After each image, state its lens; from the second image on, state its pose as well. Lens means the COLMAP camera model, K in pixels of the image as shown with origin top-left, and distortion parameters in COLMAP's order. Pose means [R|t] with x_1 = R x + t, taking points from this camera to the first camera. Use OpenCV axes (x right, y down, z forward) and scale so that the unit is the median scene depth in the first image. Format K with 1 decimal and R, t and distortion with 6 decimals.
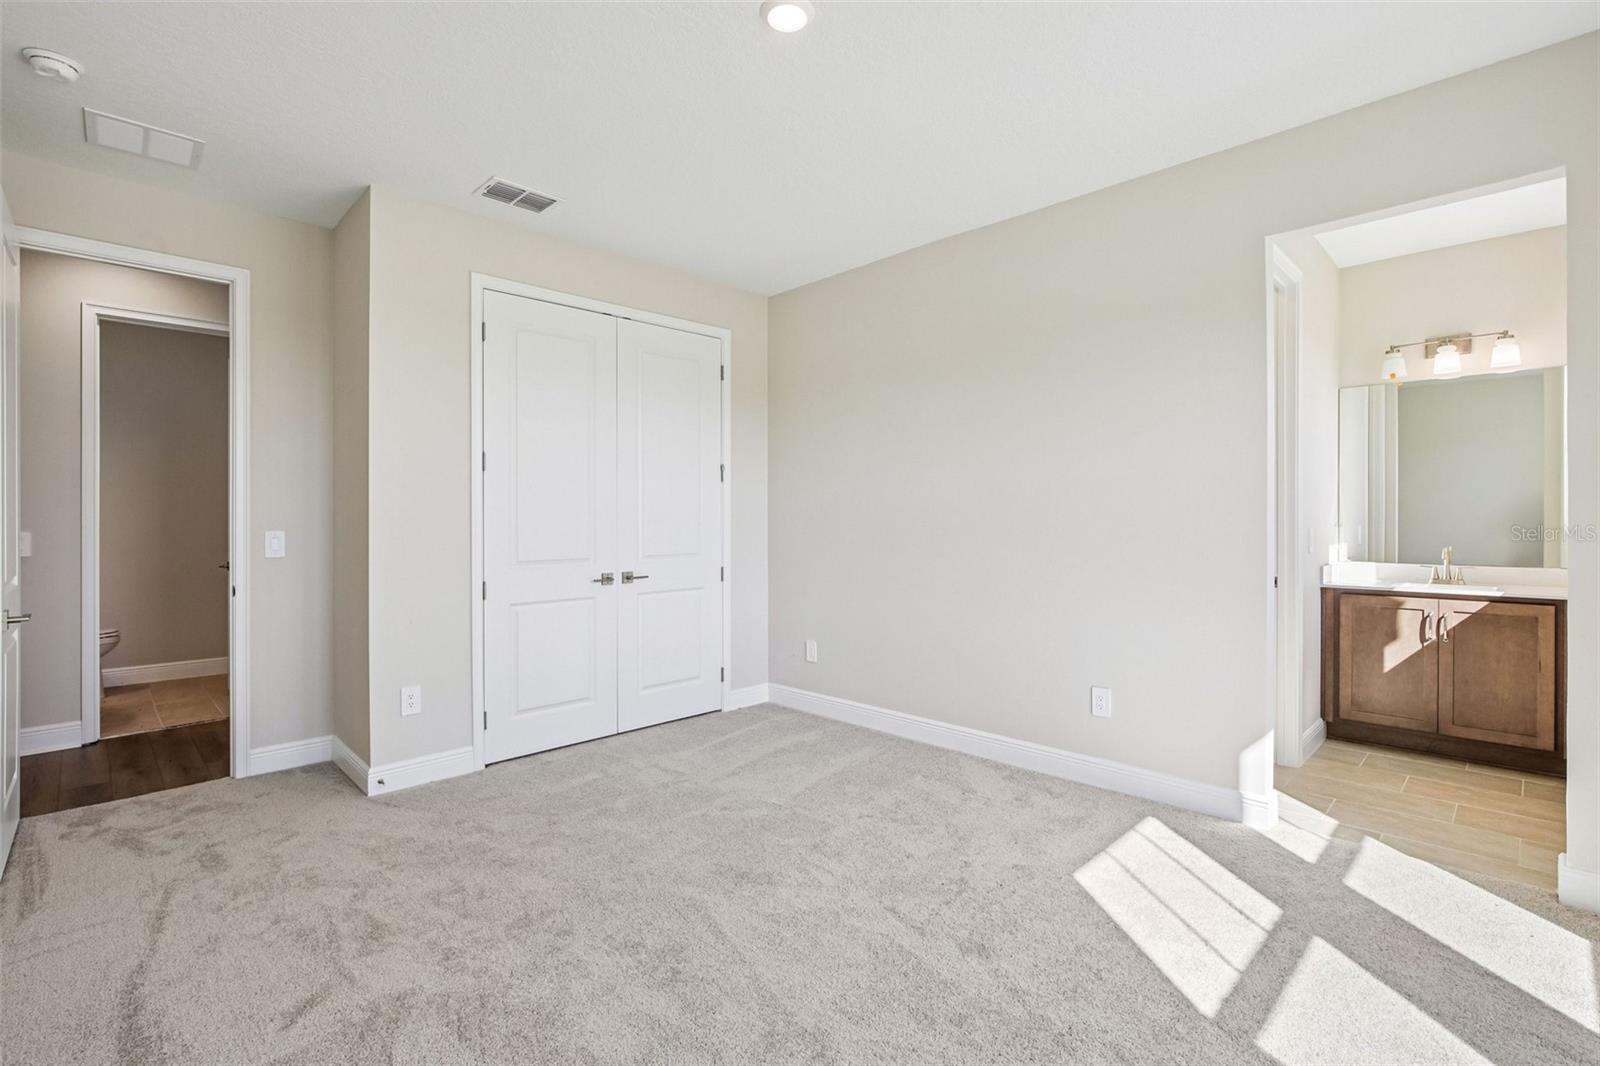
lens RADIAL K [[732.7, 0, 810.1], [0, 732.7, 522.1], [0, 0, 1]] dist [-0.022521, 0.008056]
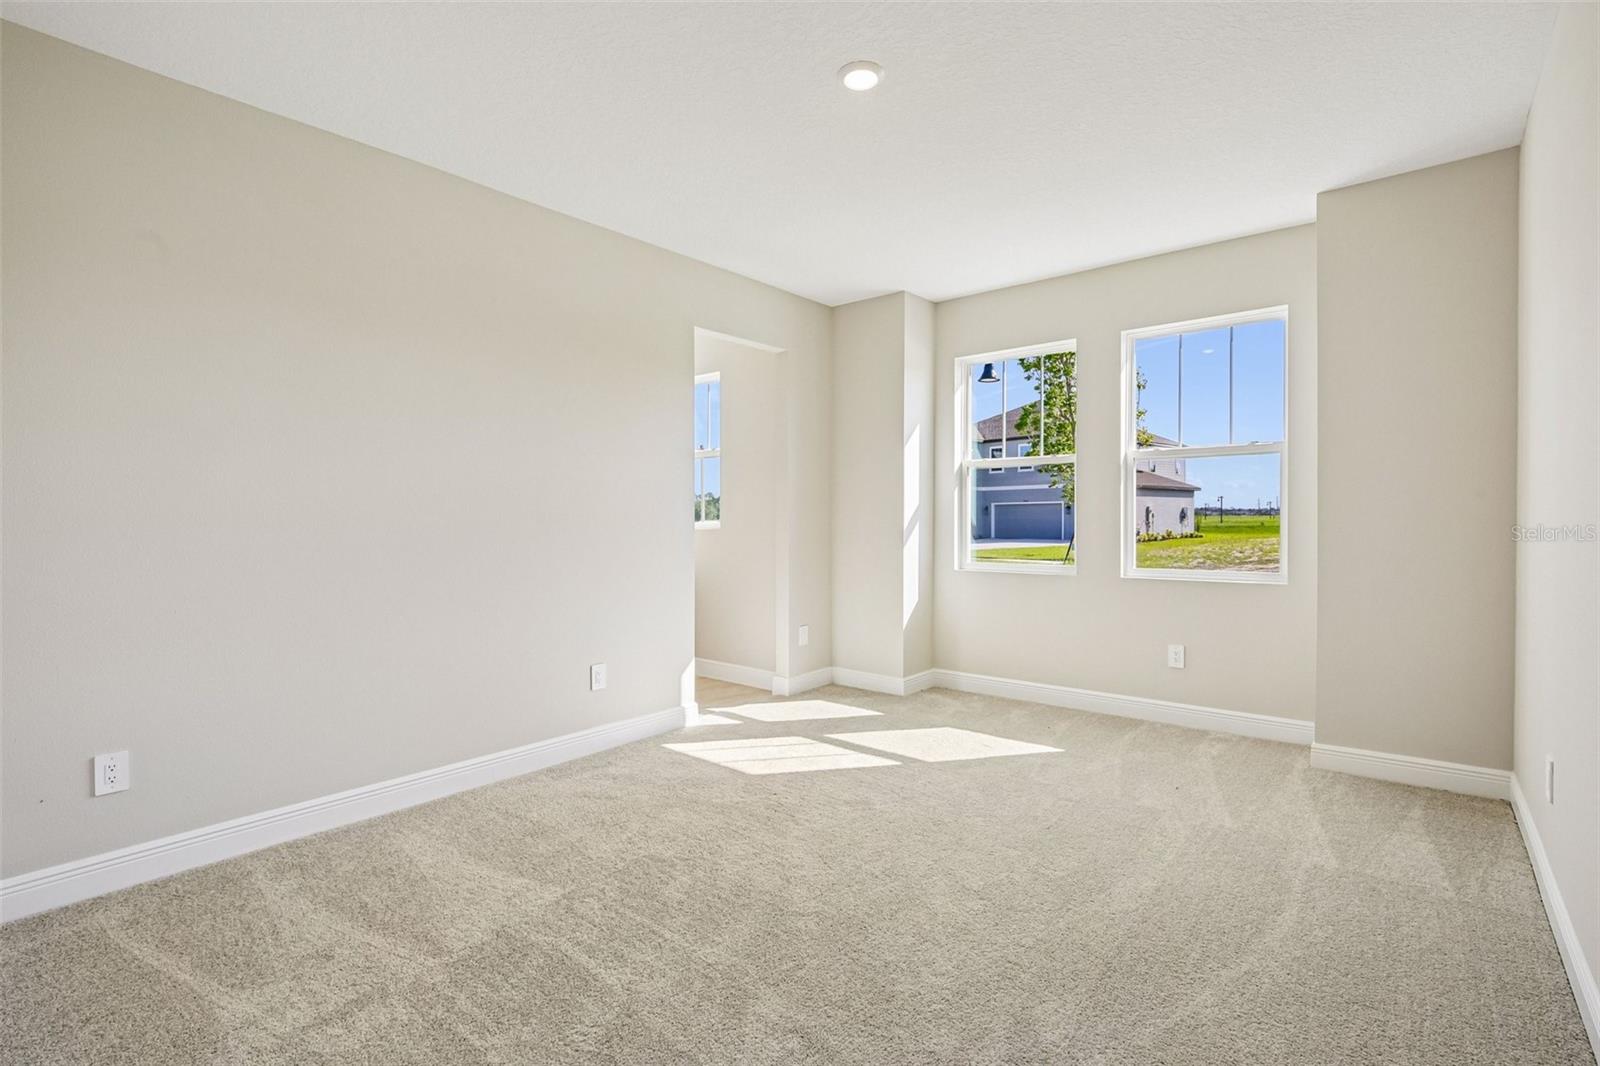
lens RADIAL K [[732.7, 0, 810.1], [0, 732.7, 522.1], [0, 0, 1]] dist [-0.022521, 0.008056]
pose [[-0.088295, -0.006357, 0.996074, -0.855756], [0.008912, 0.999935, 0.007171, -0.002221], [-0.996054, 0.009510, -0.088233, 0.849016]]
